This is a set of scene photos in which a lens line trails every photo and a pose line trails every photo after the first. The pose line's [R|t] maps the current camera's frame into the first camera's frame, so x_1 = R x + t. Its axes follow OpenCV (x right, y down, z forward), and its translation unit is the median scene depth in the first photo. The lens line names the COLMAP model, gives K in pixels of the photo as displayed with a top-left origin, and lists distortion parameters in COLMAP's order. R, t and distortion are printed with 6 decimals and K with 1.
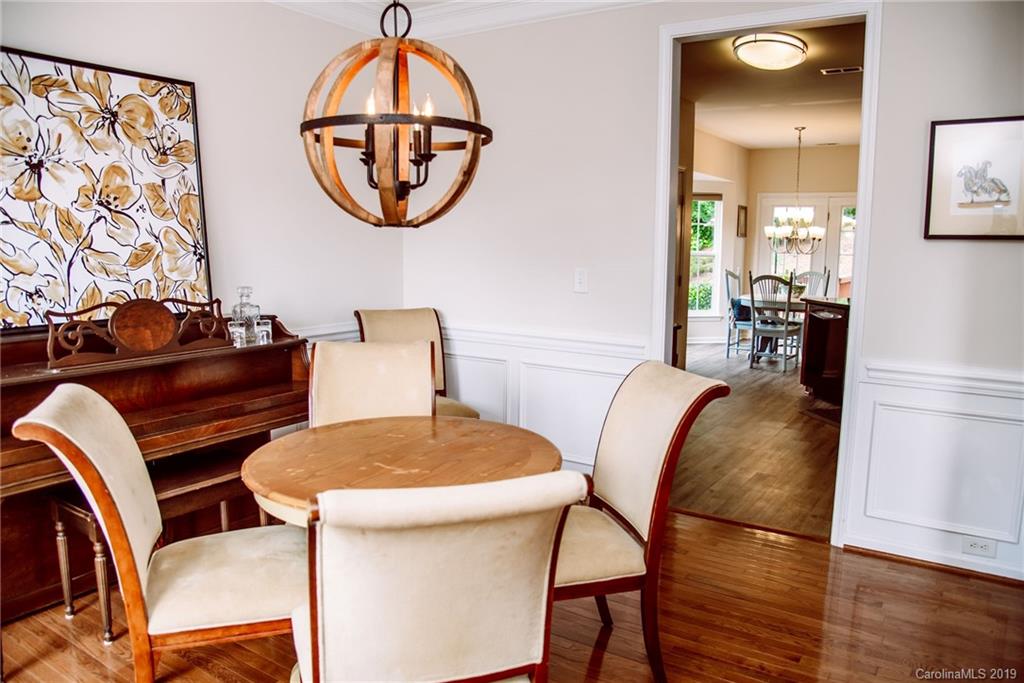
lens RADIAL K [[759.7, 0, 512.0], [0, 759.7, 341.5], [0, 0, 1]] dist [-0.029745, 0.000245]
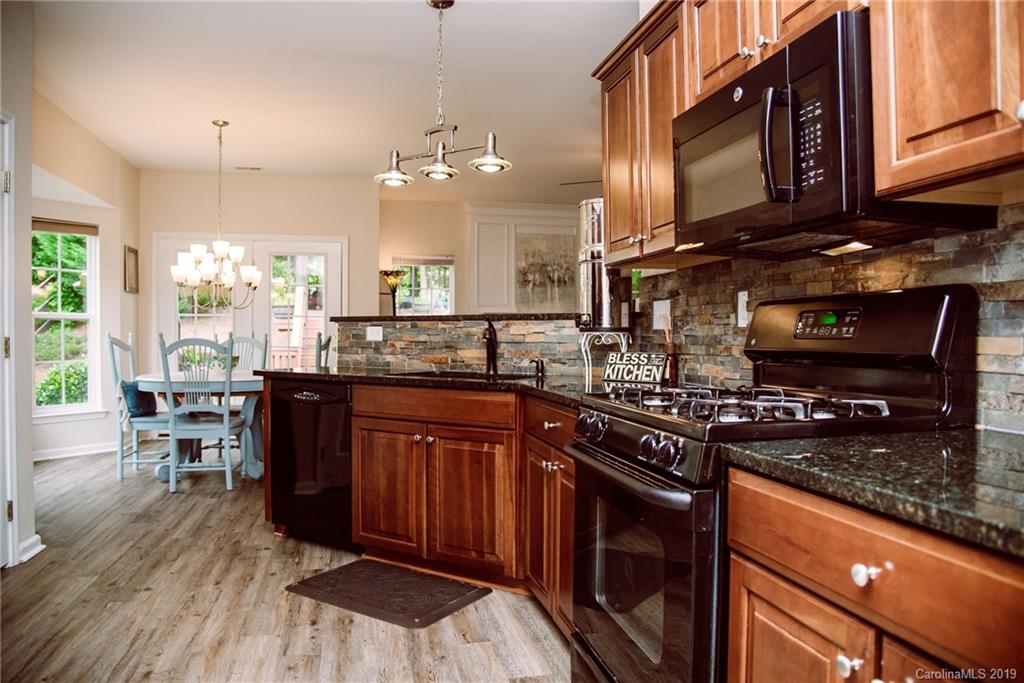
lens RADIAL K [[701.4, 0, 521.9], [0, 701.4, 344.6], [0, 0, 1]] dist [-0.121815, 0.077952]
pose [[0.680383, -0.019686, 0.732593, 0.101545], [0.101288, 0.992572, -0.067398, -0.015342], [-0.725824, 0.120059, 0.677322, 0.364313]]
